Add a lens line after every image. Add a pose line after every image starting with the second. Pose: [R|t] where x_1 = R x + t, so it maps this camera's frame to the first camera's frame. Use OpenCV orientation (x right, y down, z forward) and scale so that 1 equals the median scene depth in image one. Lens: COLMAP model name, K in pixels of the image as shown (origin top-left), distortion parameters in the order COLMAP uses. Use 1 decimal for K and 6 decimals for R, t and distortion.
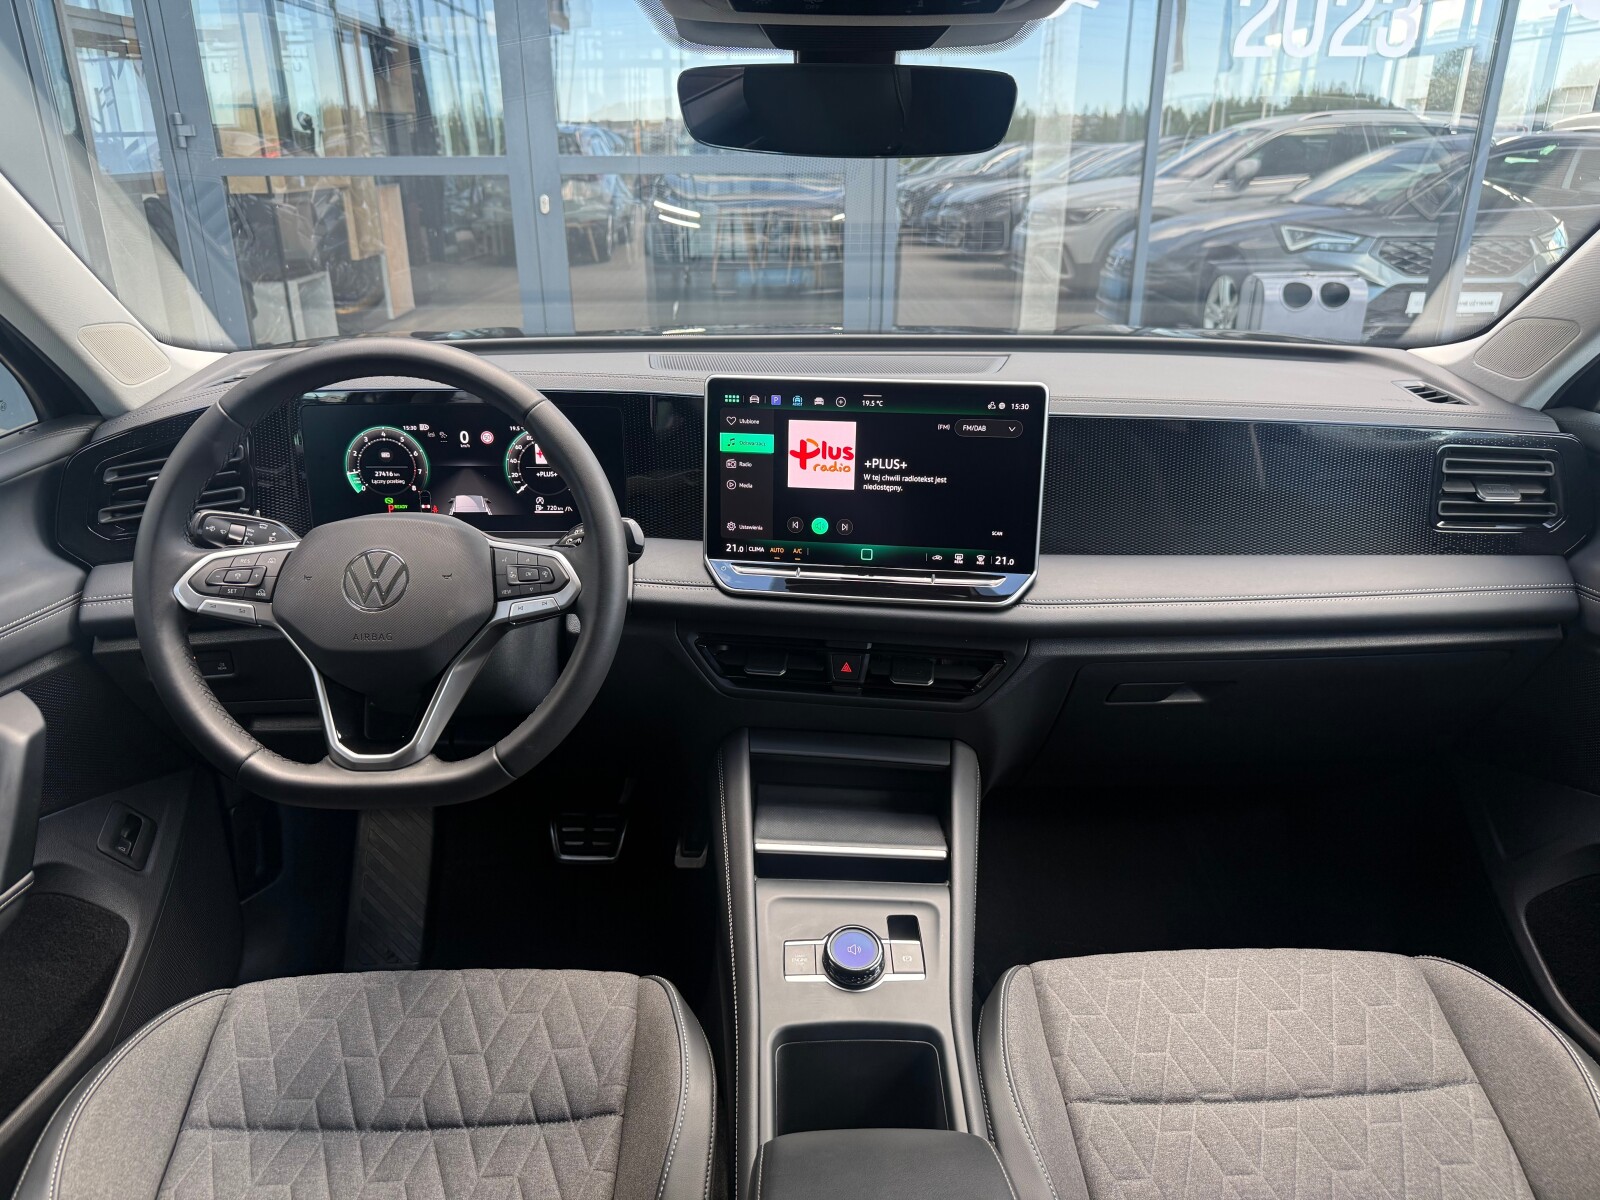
lens RADIAL K [[1130.7, 0, 794.5], [0, 1130.7, 602.2], [0, 0, 1]] dist [0.154147, -0.296986]
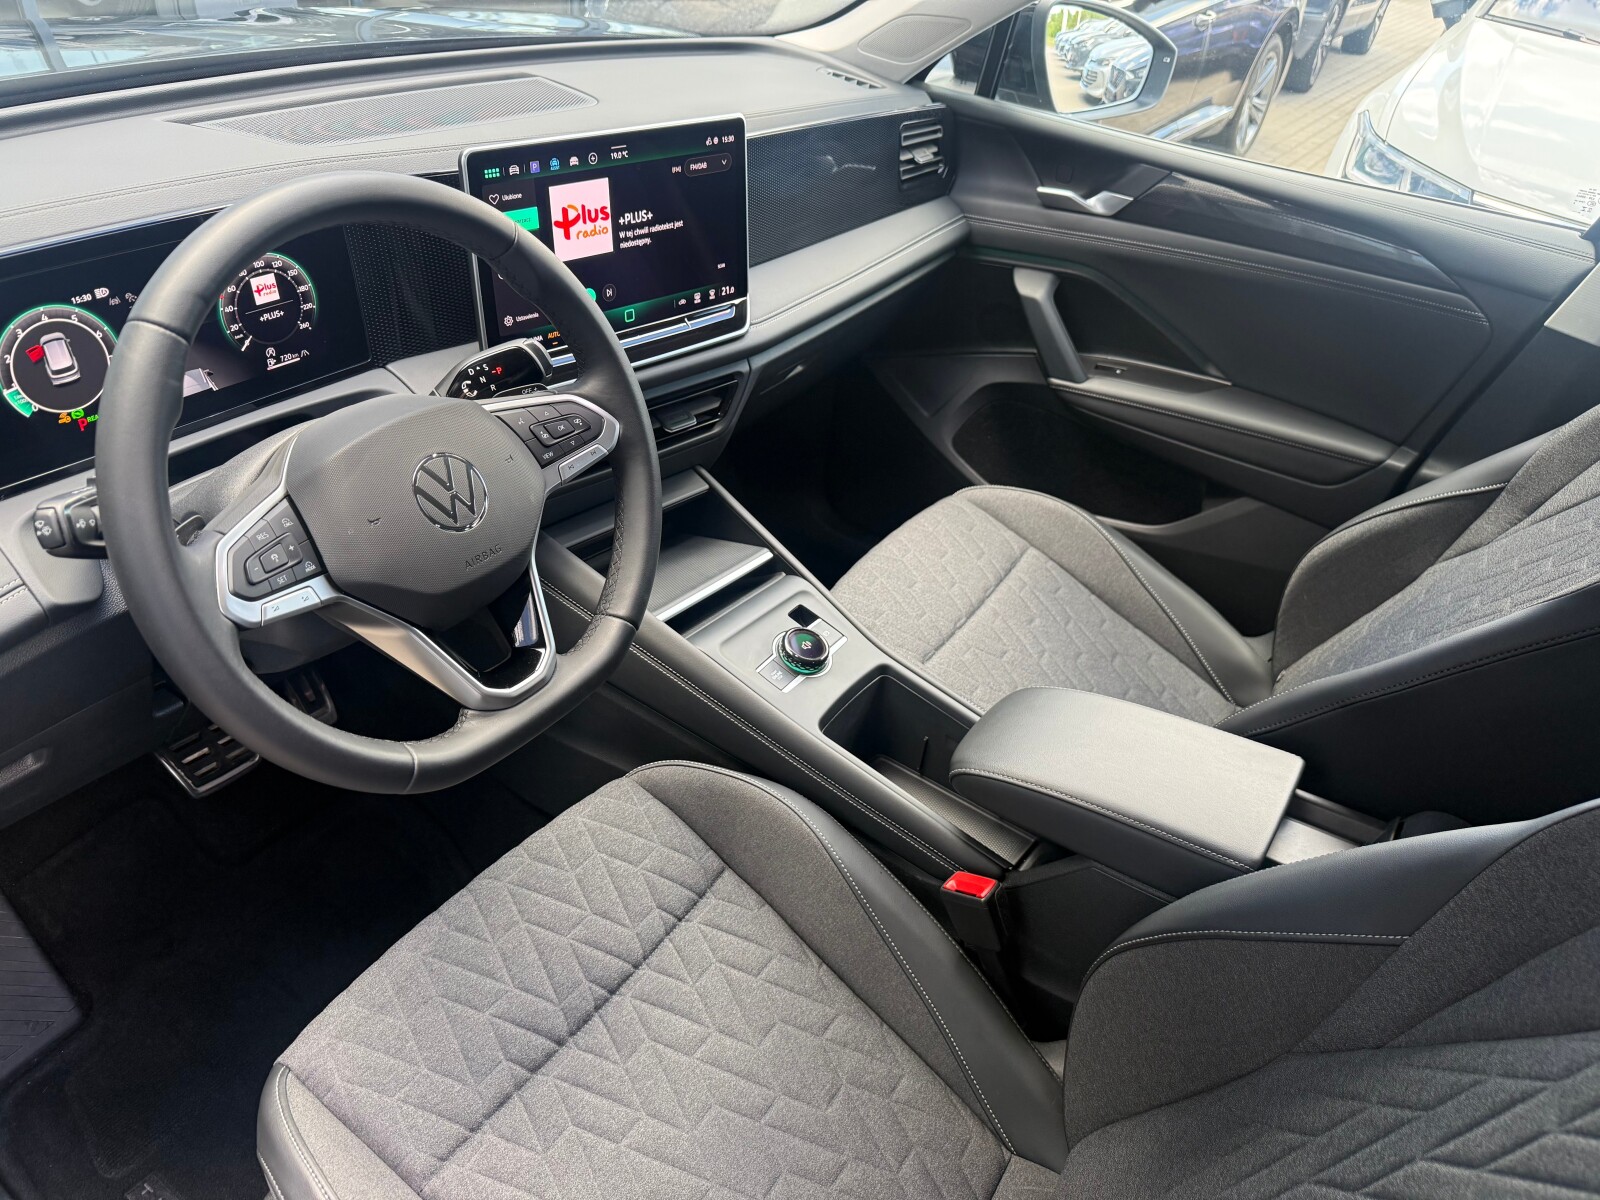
lens RADIAL K [[1119.9, 0, 800.0], [0, 1119.9, 600.0], [0, 0, 1]] dist [0.045239, -0.073210]
pose [[0.578119, -0.426860, 0.695391, -0.655586], [0.208001, 0.901186, 0.380262, -0.163486], [-0.788995, -0.075195, 0.609780, 0.263896]]
